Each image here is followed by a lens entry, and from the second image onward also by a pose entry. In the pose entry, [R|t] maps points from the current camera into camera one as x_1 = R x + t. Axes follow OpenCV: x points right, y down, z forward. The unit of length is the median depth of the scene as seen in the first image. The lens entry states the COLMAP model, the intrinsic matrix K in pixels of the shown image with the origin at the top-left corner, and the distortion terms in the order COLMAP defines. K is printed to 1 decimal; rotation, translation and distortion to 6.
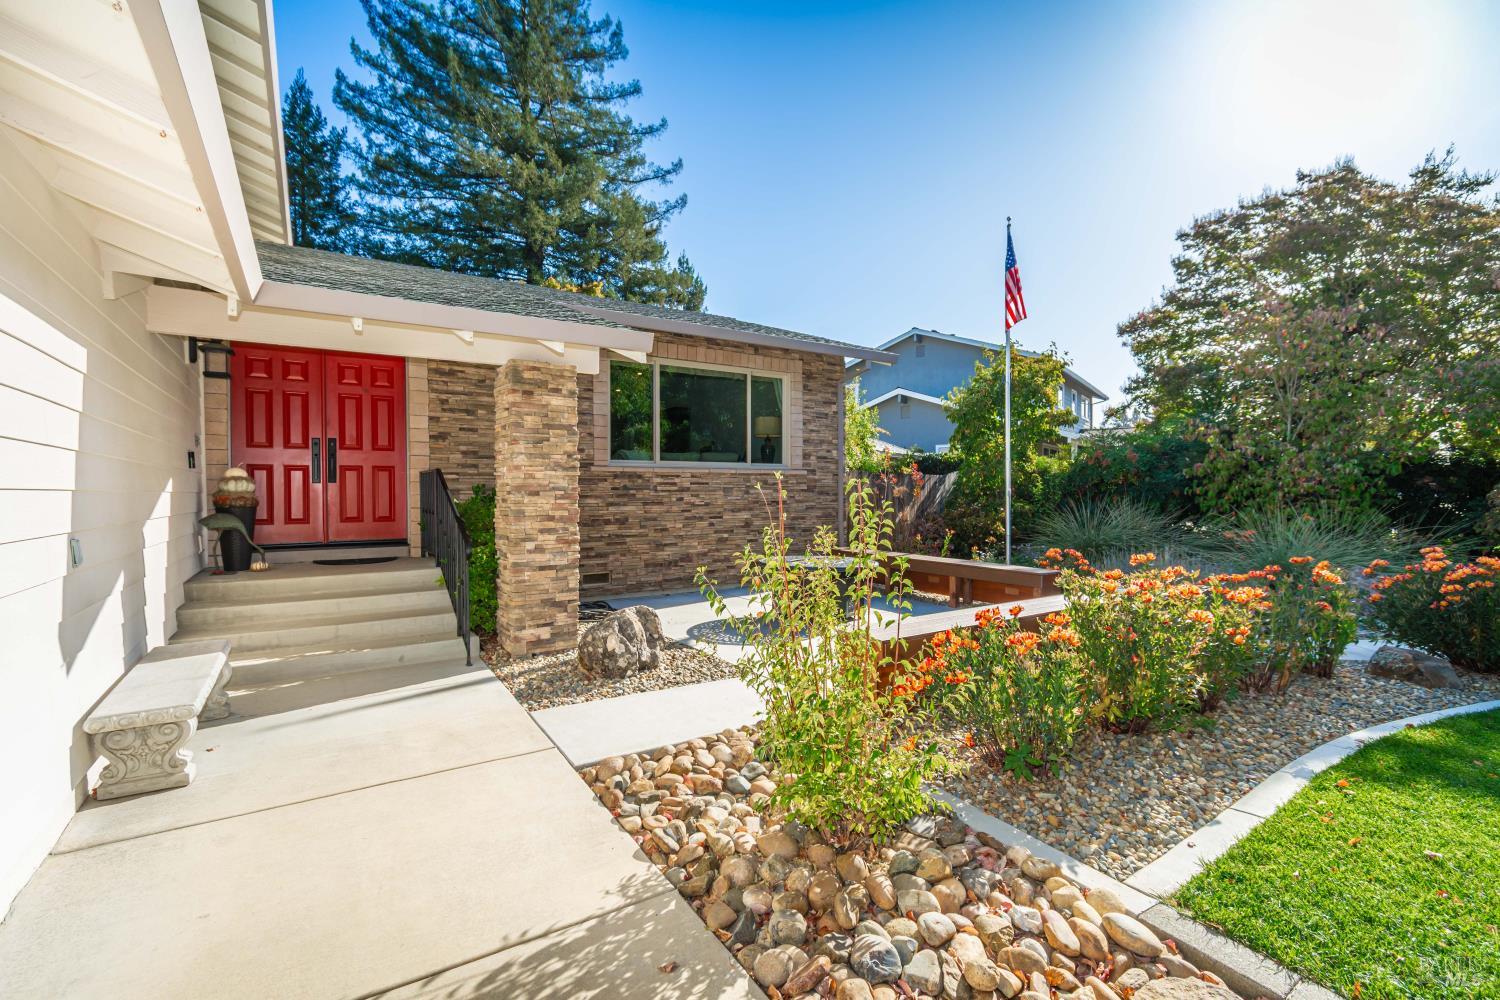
lens RADIAL K [[671.6, 0, 783.4], [0, 671.6, 500.4], [0, 0, 1]] dist [0.003643, -0.001672]
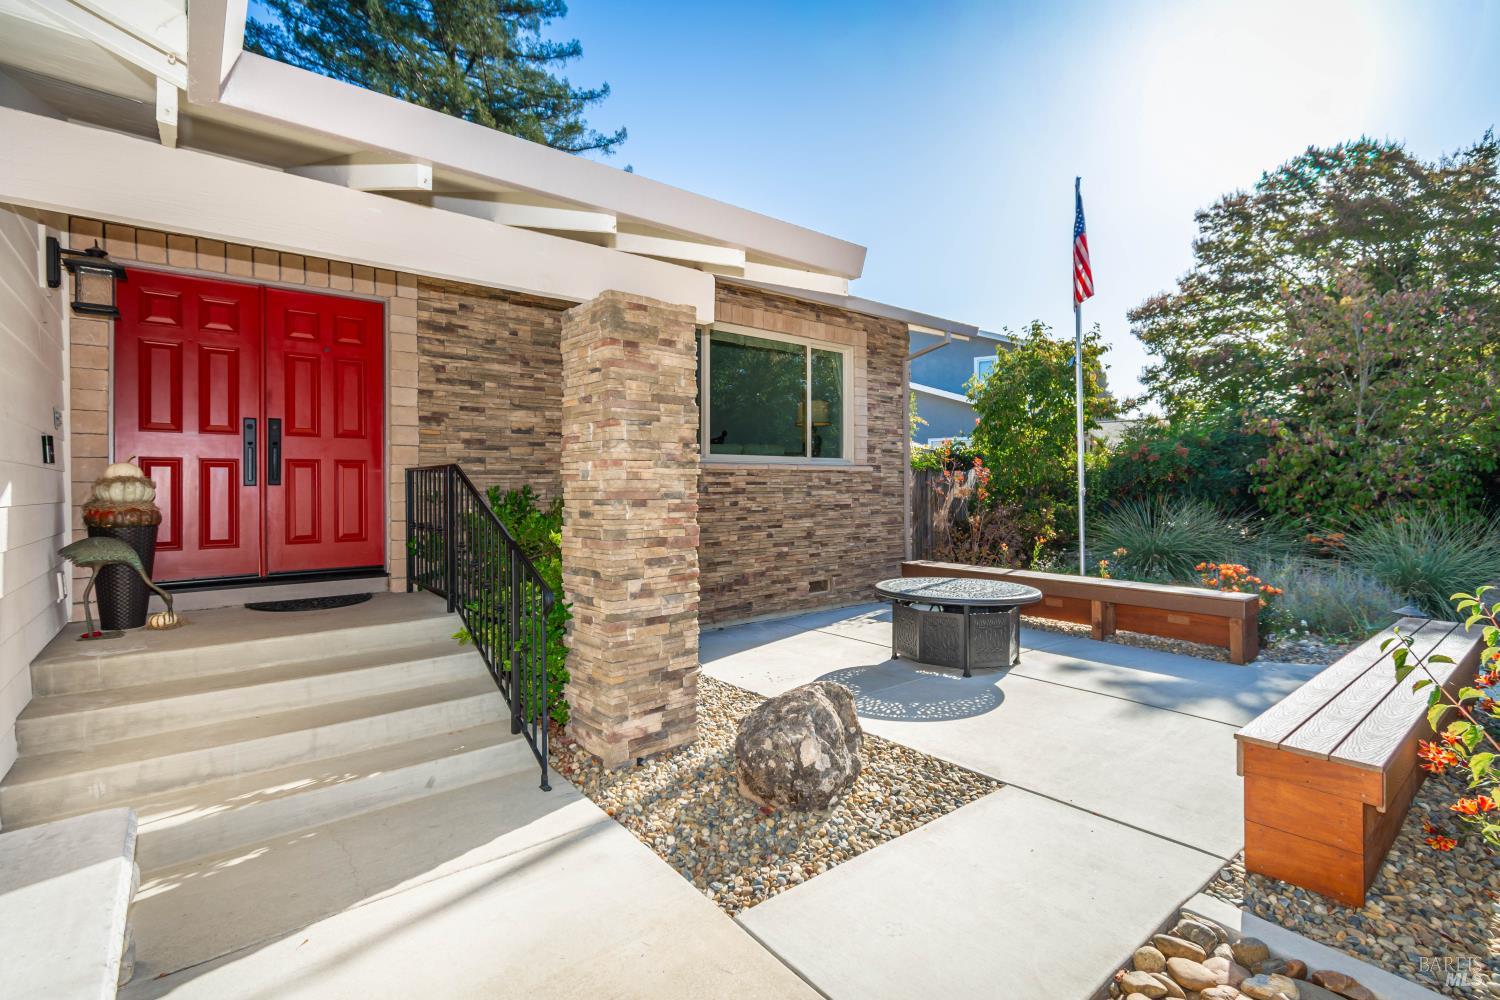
lens RADIAL K [[671.6, 0, 752.8], [0, 671.6, 484.4], [0, 0, 1]] dist [0.003643, -0.001672]
pose [[0.995387, -0.002437, 0.095912, -0.249093], [0.004090, 0.999846, -0.017043, -0.013037], [-0.095856, 0.017357, 0.995244, 0.274925]]
